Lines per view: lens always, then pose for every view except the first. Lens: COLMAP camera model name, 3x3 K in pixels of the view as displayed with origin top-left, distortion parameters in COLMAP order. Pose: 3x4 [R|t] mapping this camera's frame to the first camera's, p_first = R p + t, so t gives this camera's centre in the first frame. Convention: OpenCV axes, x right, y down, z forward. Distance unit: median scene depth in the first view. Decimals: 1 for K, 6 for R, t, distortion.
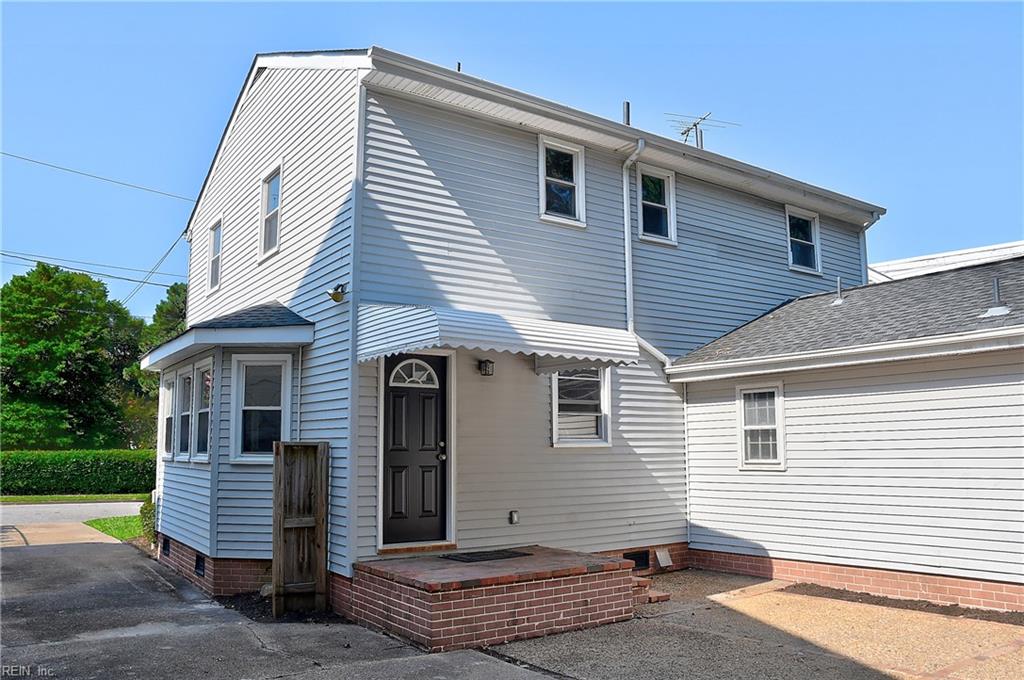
lens RADIAL K [[798.5, 0, 512.0], [0, 798.5, 340.0], [0, 0, 1]] dist [-0.149192, 0.000211]
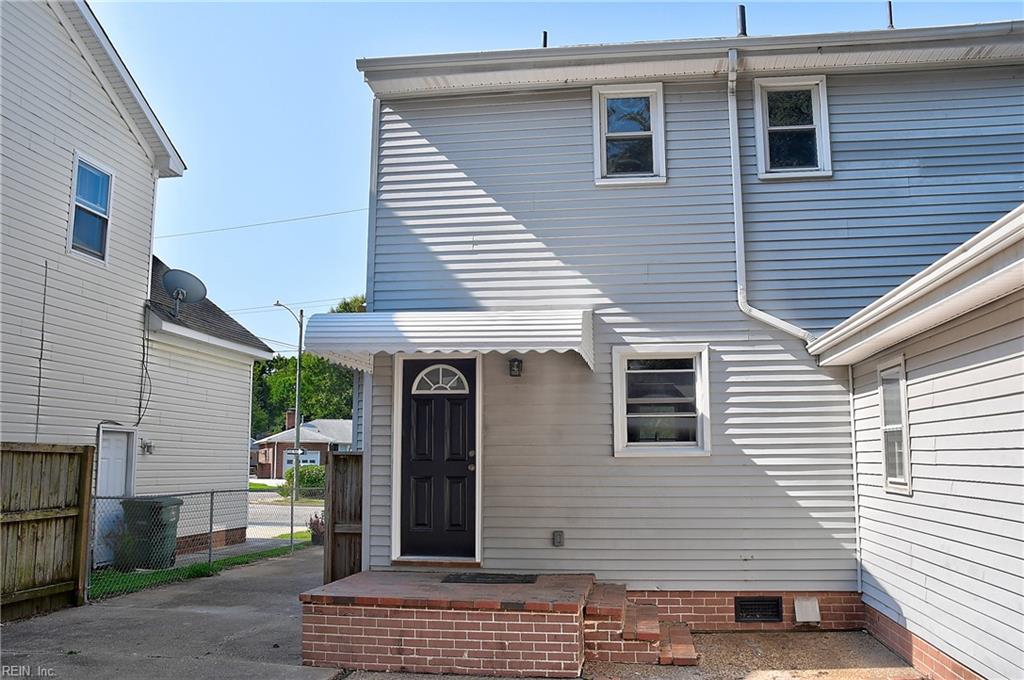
lens RADIAL K [[824.5, 0, 512.0], [0, 824.5, 340.0], [0, 0, 1]] dist [-0.160741, 0.144293]
pose [[0.729702, -0.091983, -0.677550, 0.565084], [0.088691, 0.995272, -0.039600, 0.038565], [0.677989, -0.031196, 0.734410, 0.310621]]
